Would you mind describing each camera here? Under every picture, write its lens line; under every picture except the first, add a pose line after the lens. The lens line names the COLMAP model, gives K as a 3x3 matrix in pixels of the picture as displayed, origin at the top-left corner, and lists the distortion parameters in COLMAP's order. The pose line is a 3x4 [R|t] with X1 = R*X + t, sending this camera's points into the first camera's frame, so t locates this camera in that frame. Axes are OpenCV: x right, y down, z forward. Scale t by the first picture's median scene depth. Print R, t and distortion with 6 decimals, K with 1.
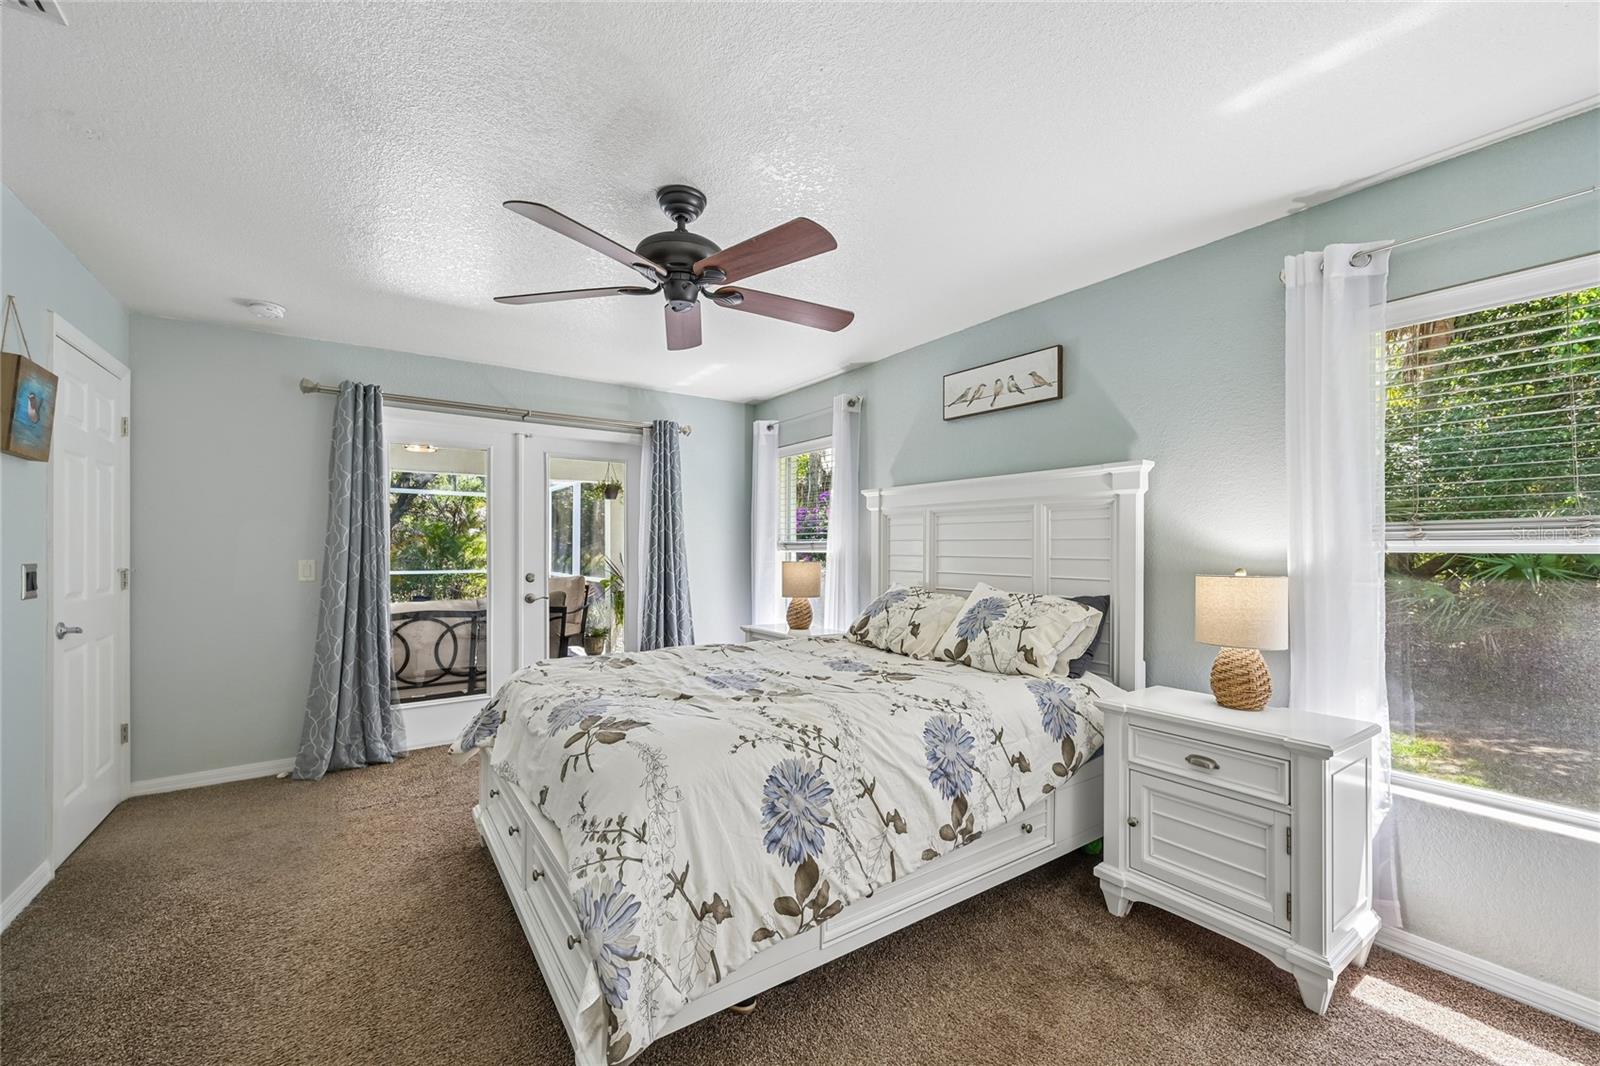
lens RADIAL K [[633.1, 0, 799.1], [0, 633.1, 546.0], [0, 0, 1]] dist [0.001799, -0.000069]
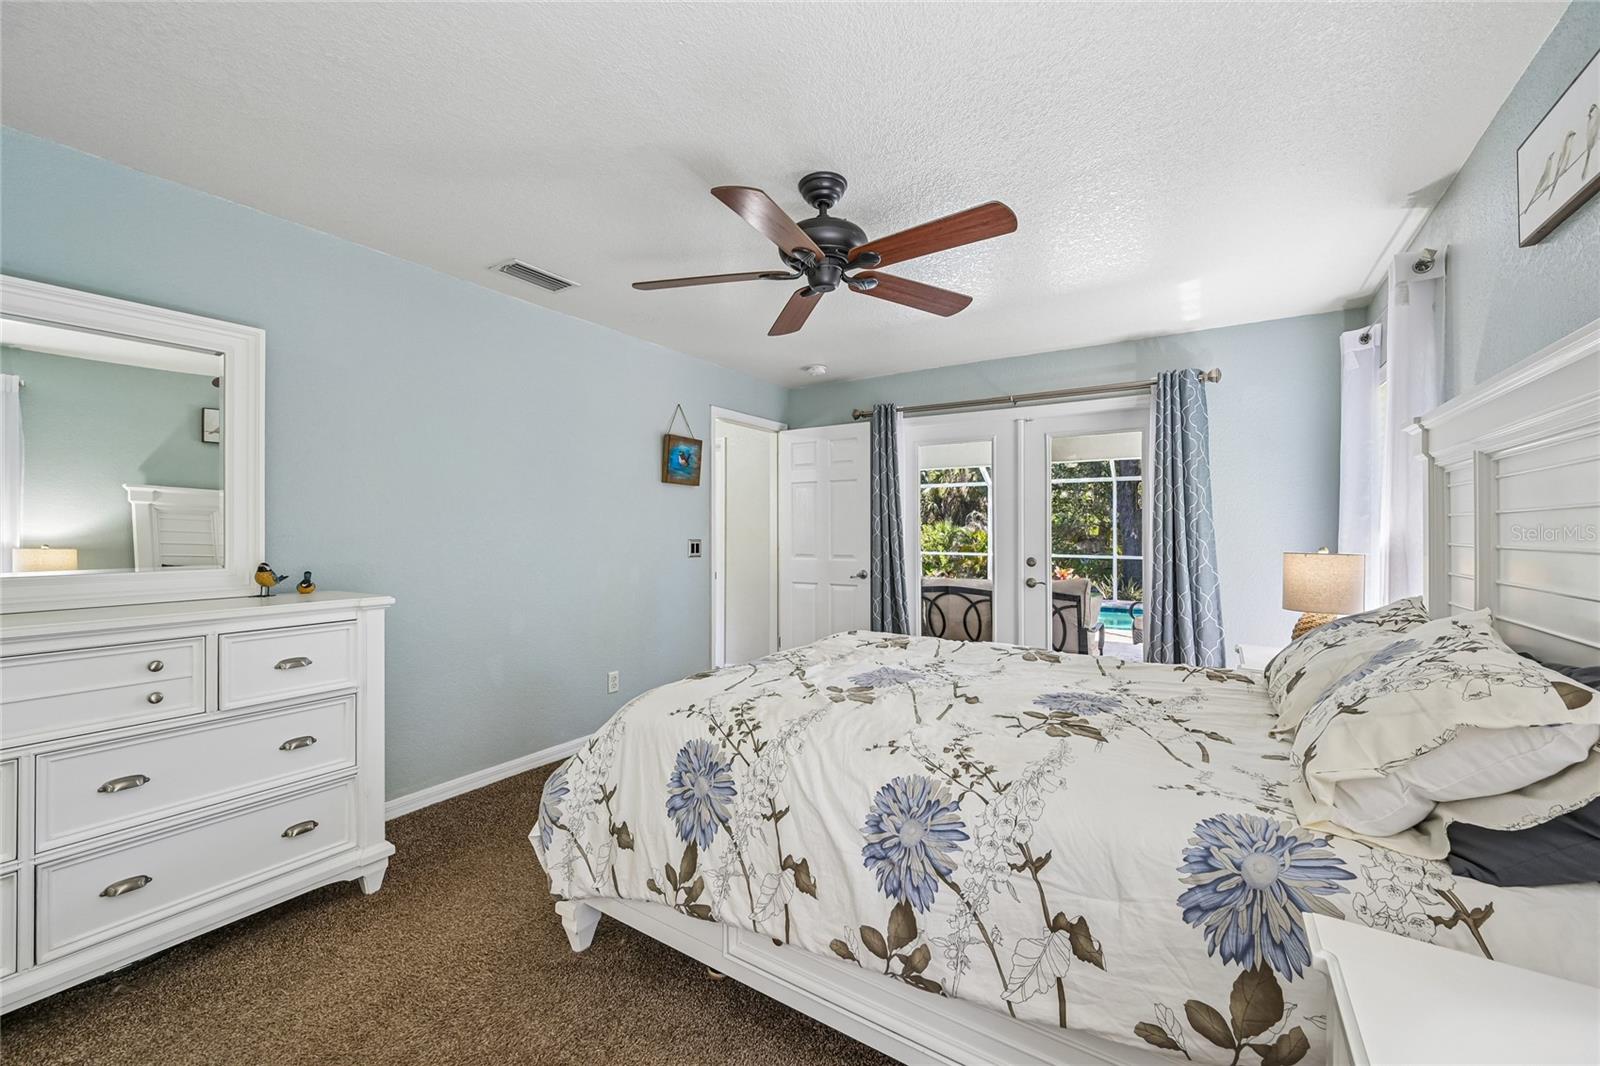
lens RADIAL K [[633.1, 0, 797.7], [0, 633.1, 528.6], [0, 0, 1]] dist [0.001799, -0.000069]
pose [[0.382959, -0.006110, -0.923745, 0.579561], [-0.000256, 0.999977, -0.006721, 0.006816], [0.923765, 0.002810, 0.382949, 0.454896]]
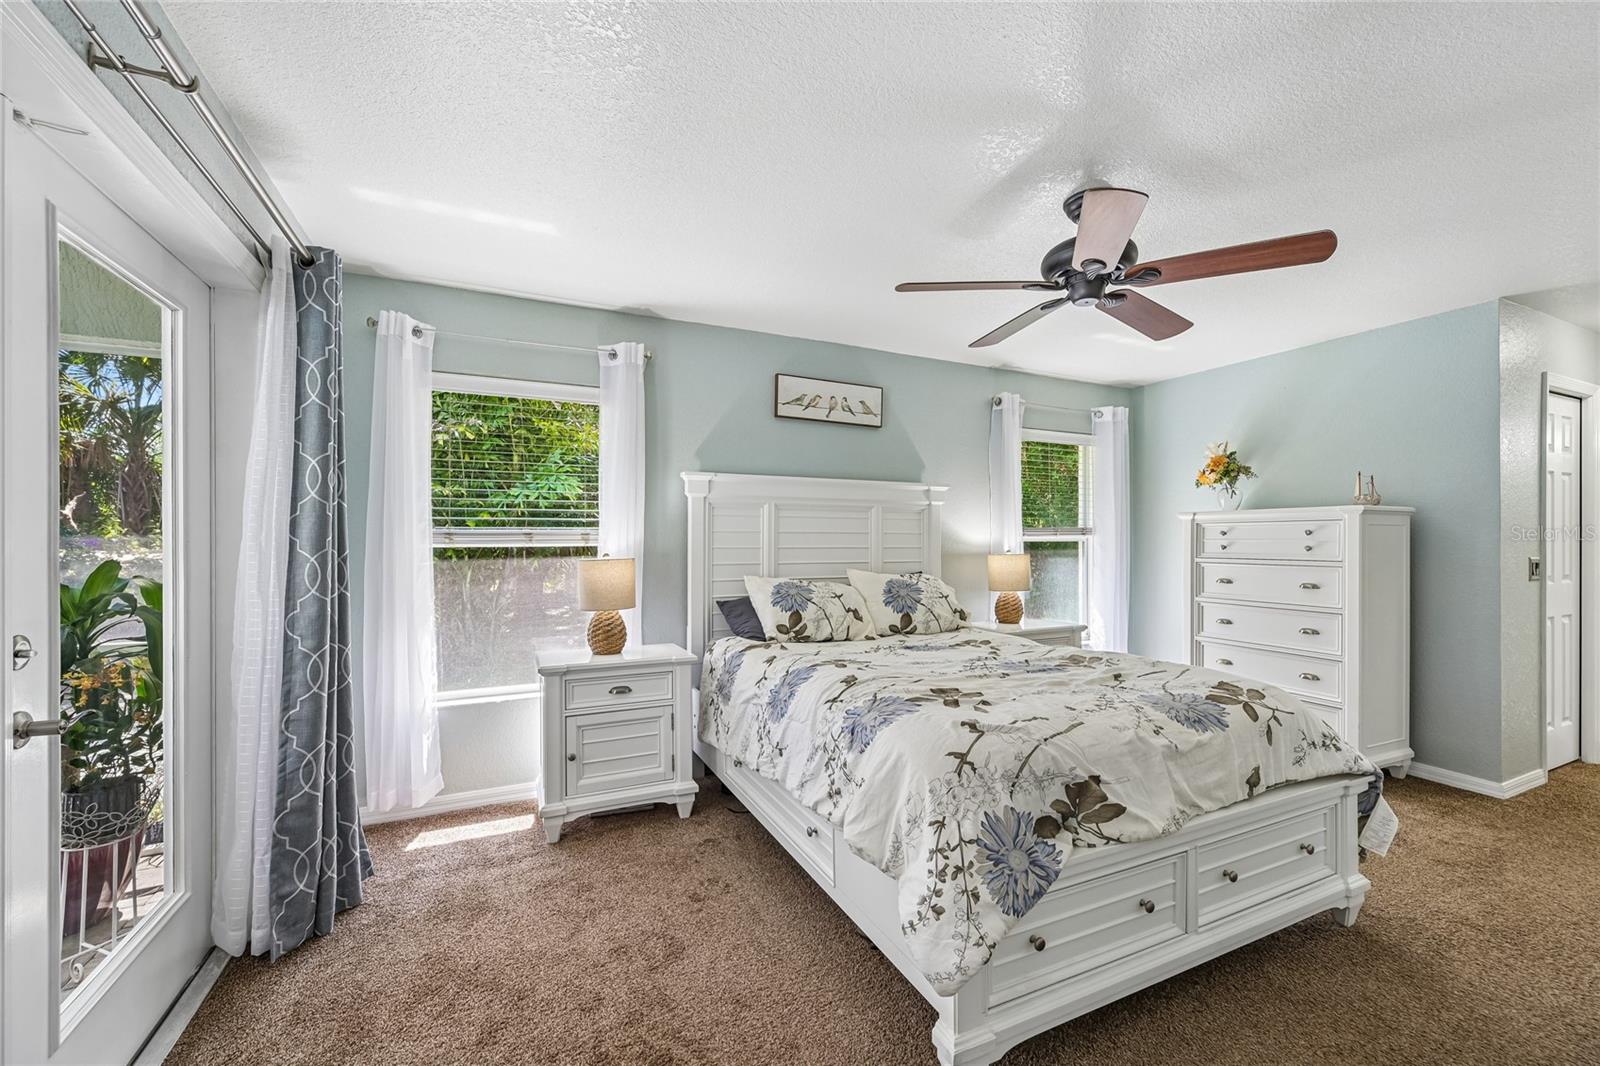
lens RADIAL K [[633.1, 0, 794.6], [0, 633.1, 536.5], [0, 0, 1]] dist [0.001799, -0.000069]
pose [[0.166908, 0.001347, 0.985972, -1.015663], [-0.001530, 0.999998, -0.001107, -0.001303], [-0.985971, -0.001324, 0.166909, 1.032772]]
